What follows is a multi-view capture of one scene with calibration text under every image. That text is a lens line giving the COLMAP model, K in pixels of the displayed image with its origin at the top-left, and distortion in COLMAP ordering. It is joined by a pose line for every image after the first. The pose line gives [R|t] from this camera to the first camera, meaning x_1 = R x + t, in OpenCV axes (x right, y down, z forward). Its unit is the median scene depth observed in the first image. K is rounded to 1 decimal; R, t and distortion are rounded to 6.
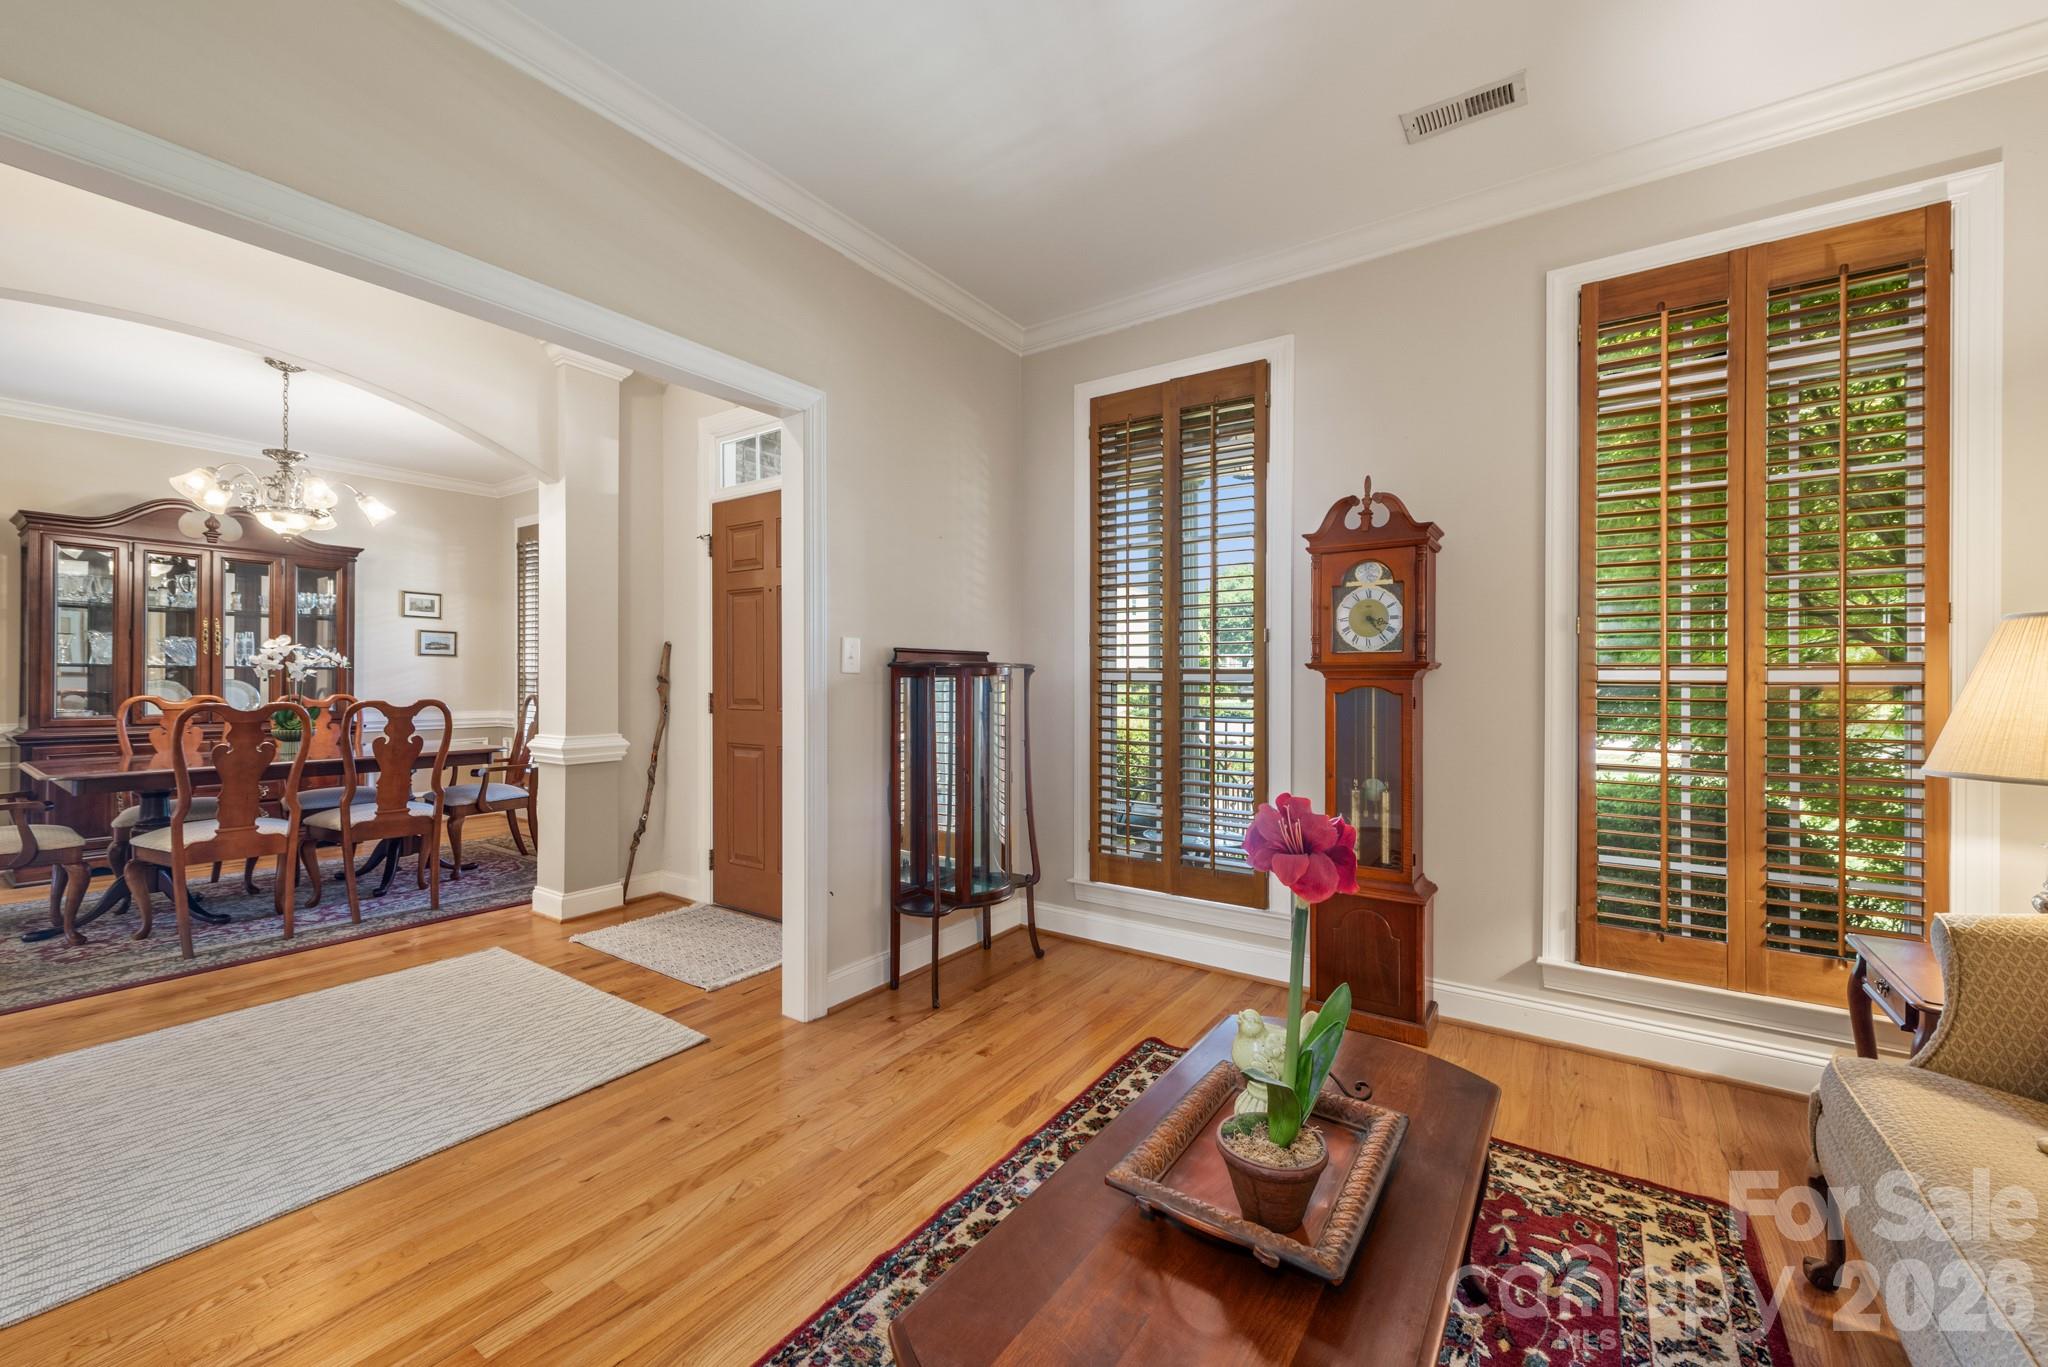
lens RADIAL K [[811.4, 0, 1051.3], [0, 811.4, 682.2], [0, 0, 1]] dist [0.007800, -0.000290]
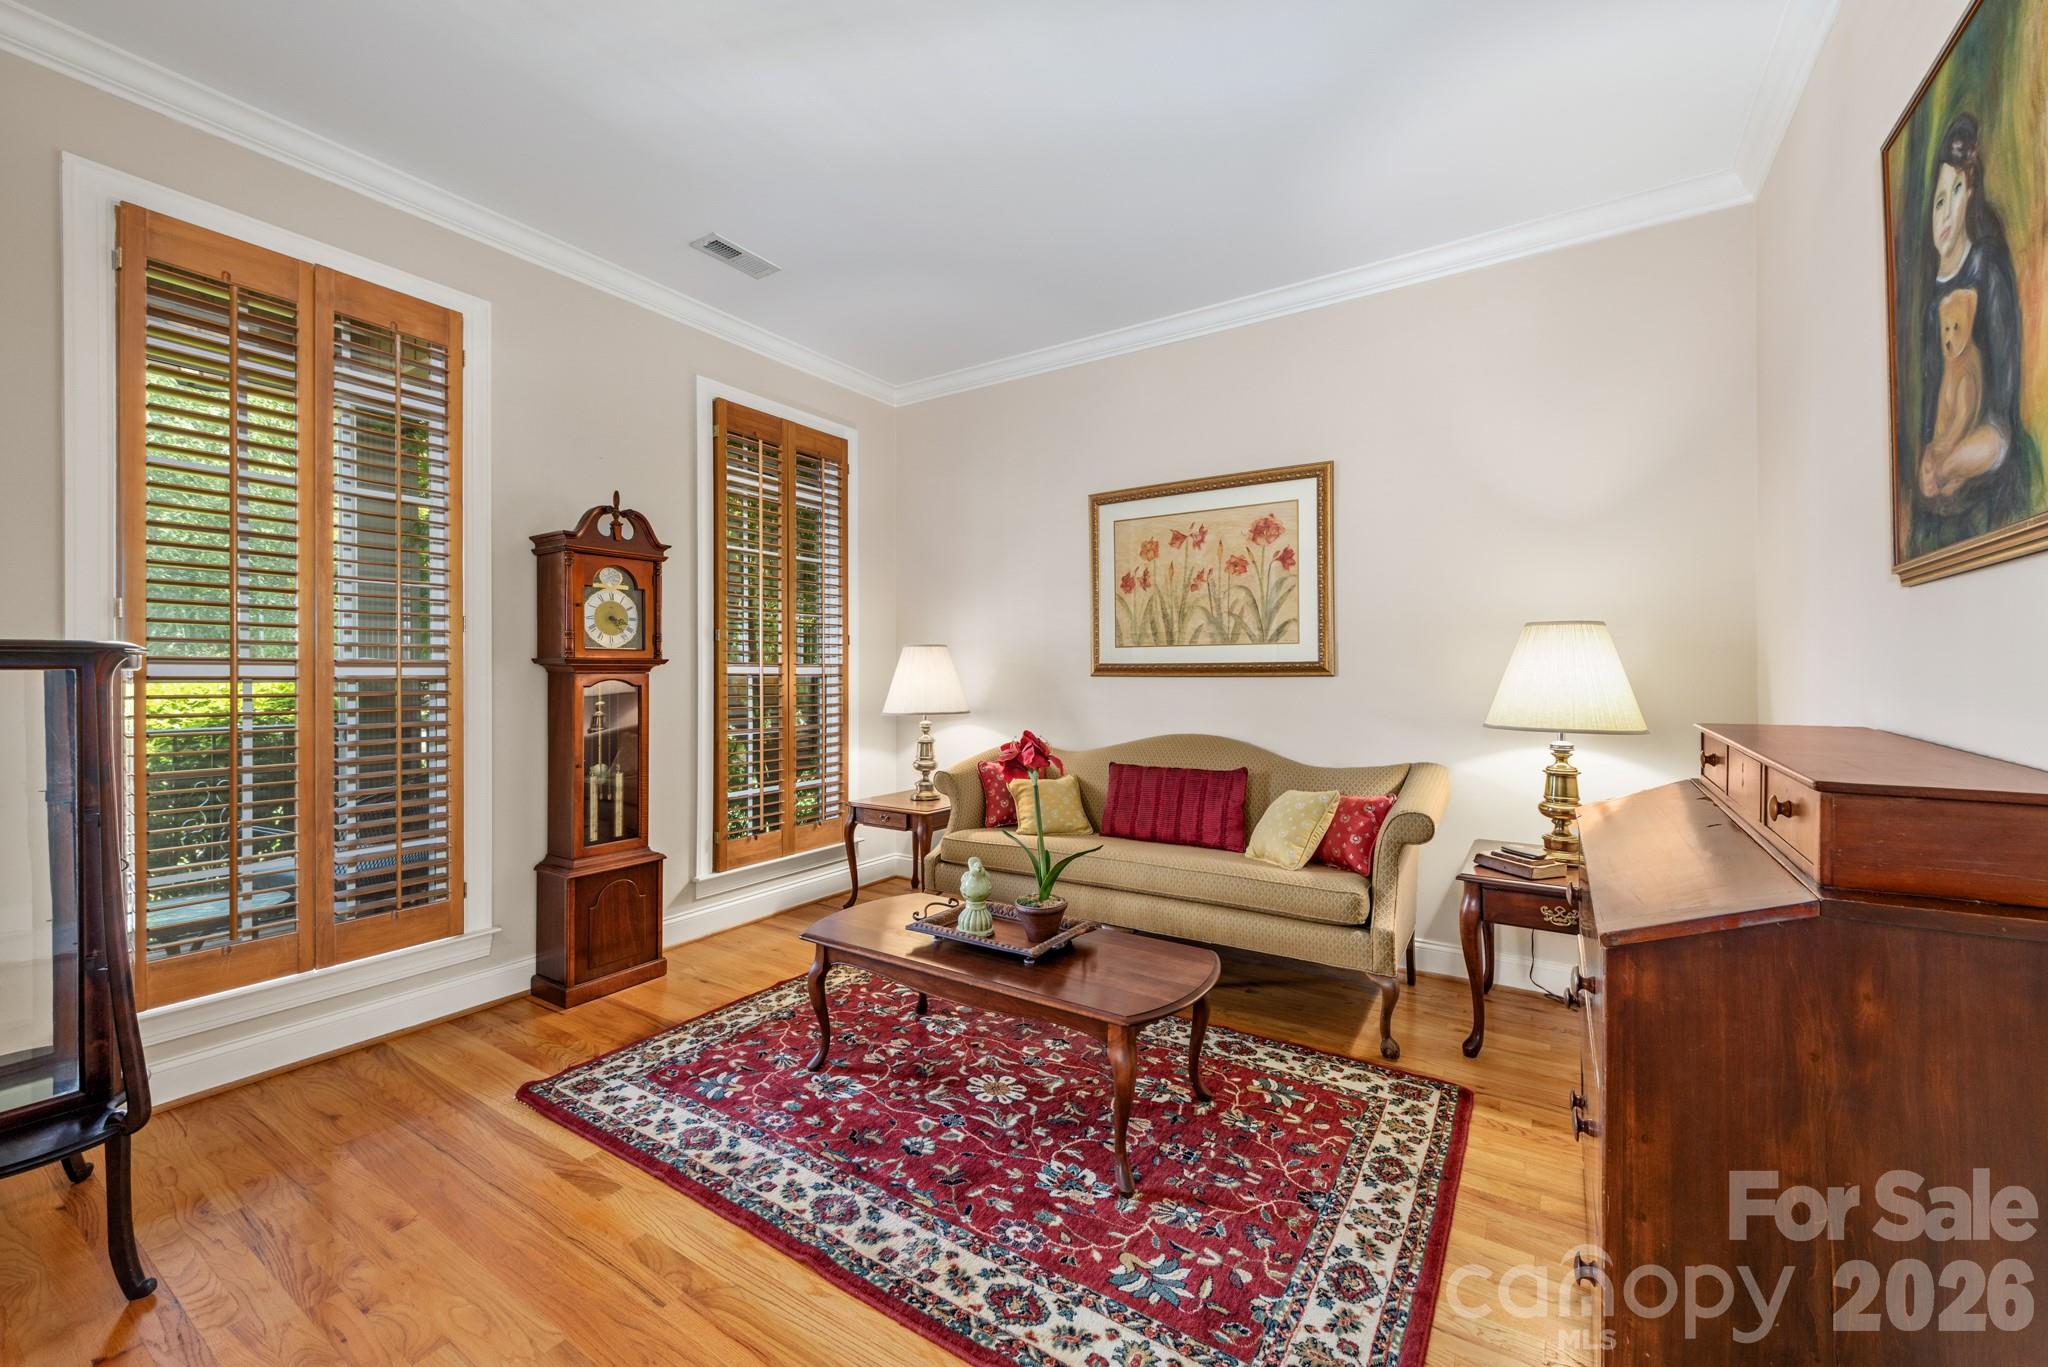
lens RADIAL K [[807.0, 0, 1021.3], [0, 807.0, 674.1], [0, 0, 1]] dist [-0.000826, -0.000111]
pose [[-0.022678, -0.003027, 0.999738, -0.700290], [0.009041, 0.999954, 0.003233, -0.000739], [-0.999702, 0.009112, -0.022649, 0.449522]]
